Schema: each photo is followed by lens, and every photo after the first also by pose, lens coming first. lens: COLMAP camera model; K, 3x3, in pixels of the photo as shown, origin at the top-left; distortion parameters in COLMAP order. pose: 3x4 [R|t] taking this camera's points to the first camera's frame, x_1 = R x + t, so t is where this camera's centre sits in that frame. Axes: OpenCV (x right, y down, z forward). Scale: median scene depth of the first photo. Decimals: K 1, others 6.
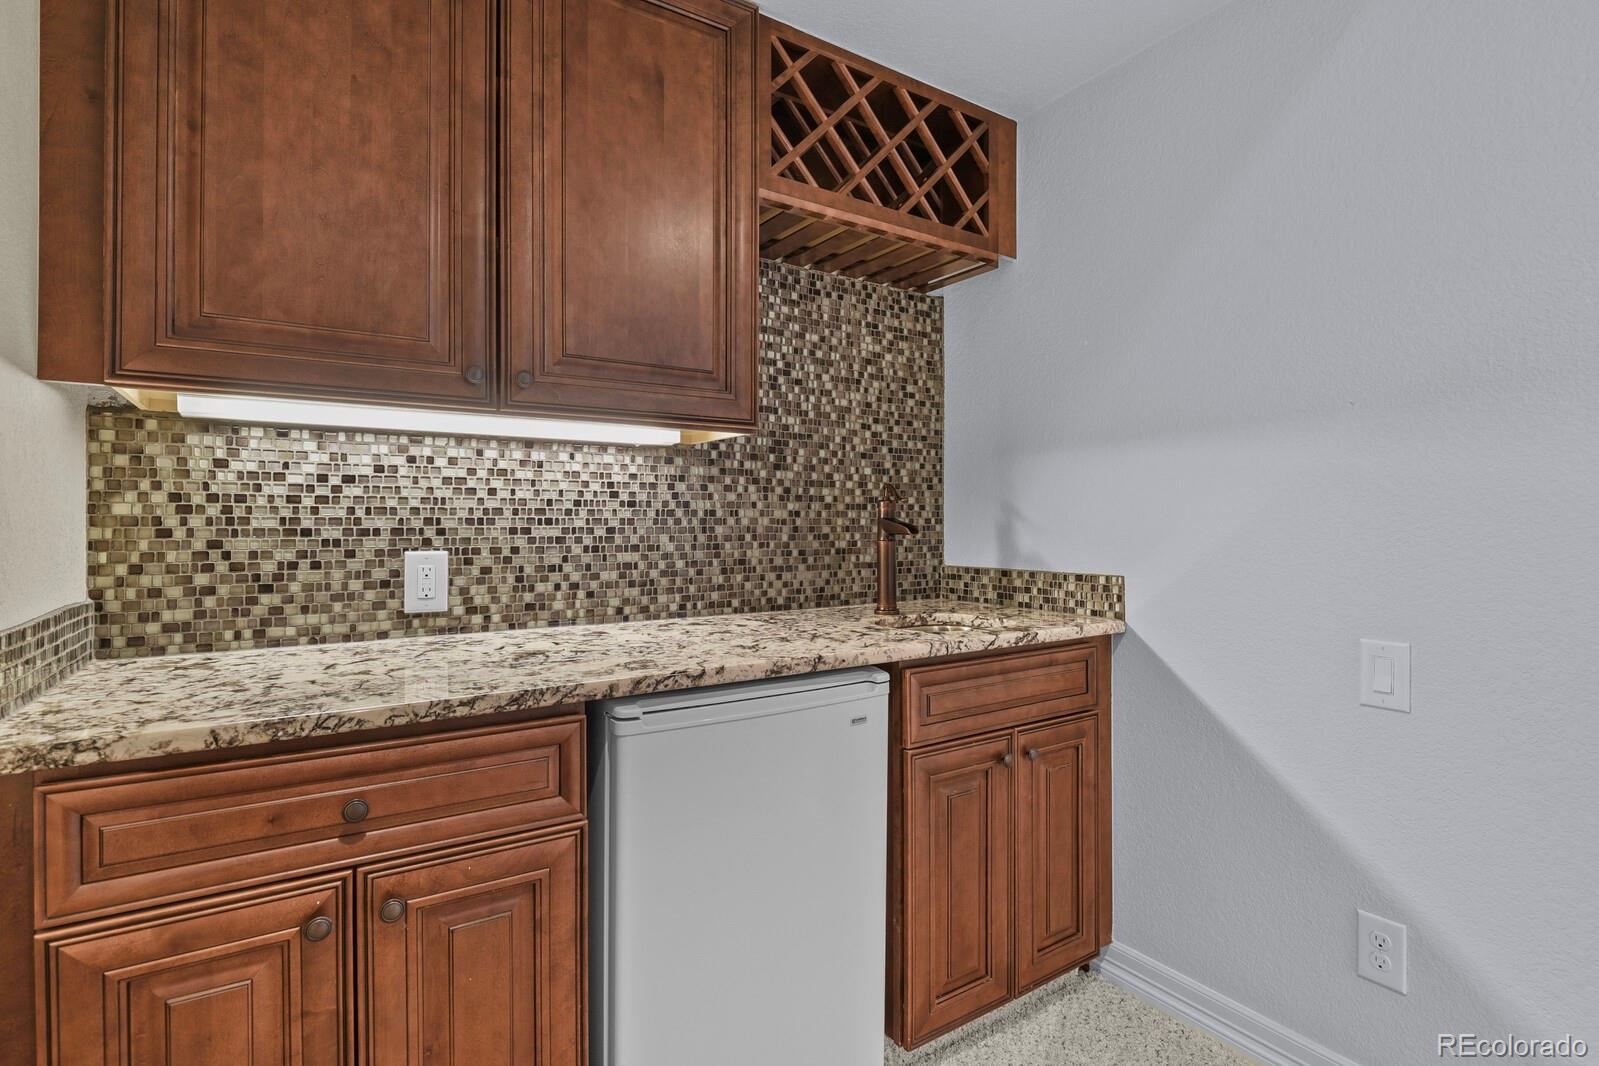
lens RADIAL K [[781.0, 0, 801.4], [0, 781.0, 532.1], [0, 0, 1]] dist [-0.000324, -0.000367]
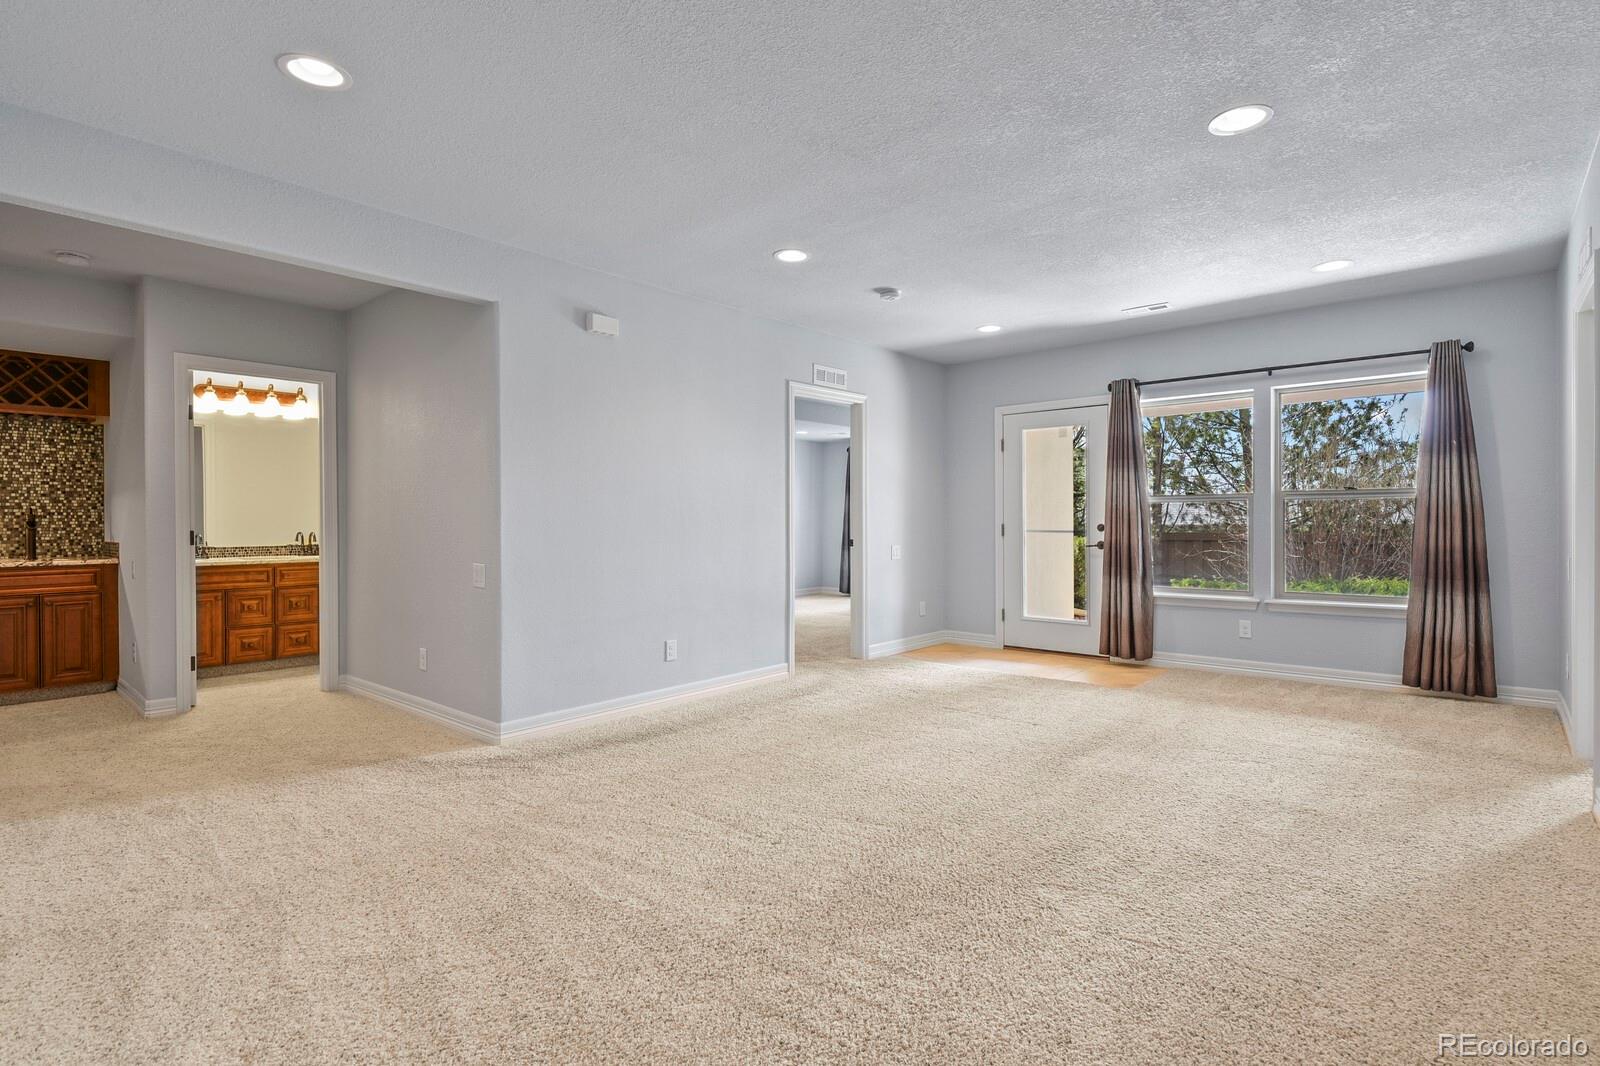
lens RADIAL K [[781.5, 0, 806.8], [0, 781.5, 524.8], [0, 0, 1]] dist [-0.000324, -0.000367]
pose [[0.961230, -0.006341, 0.275676, 1.647733], [0.007810, 0.999961, -0.004230, 0.020192], [-0.275638, 0.006219, 0.961241, -1.910105]]
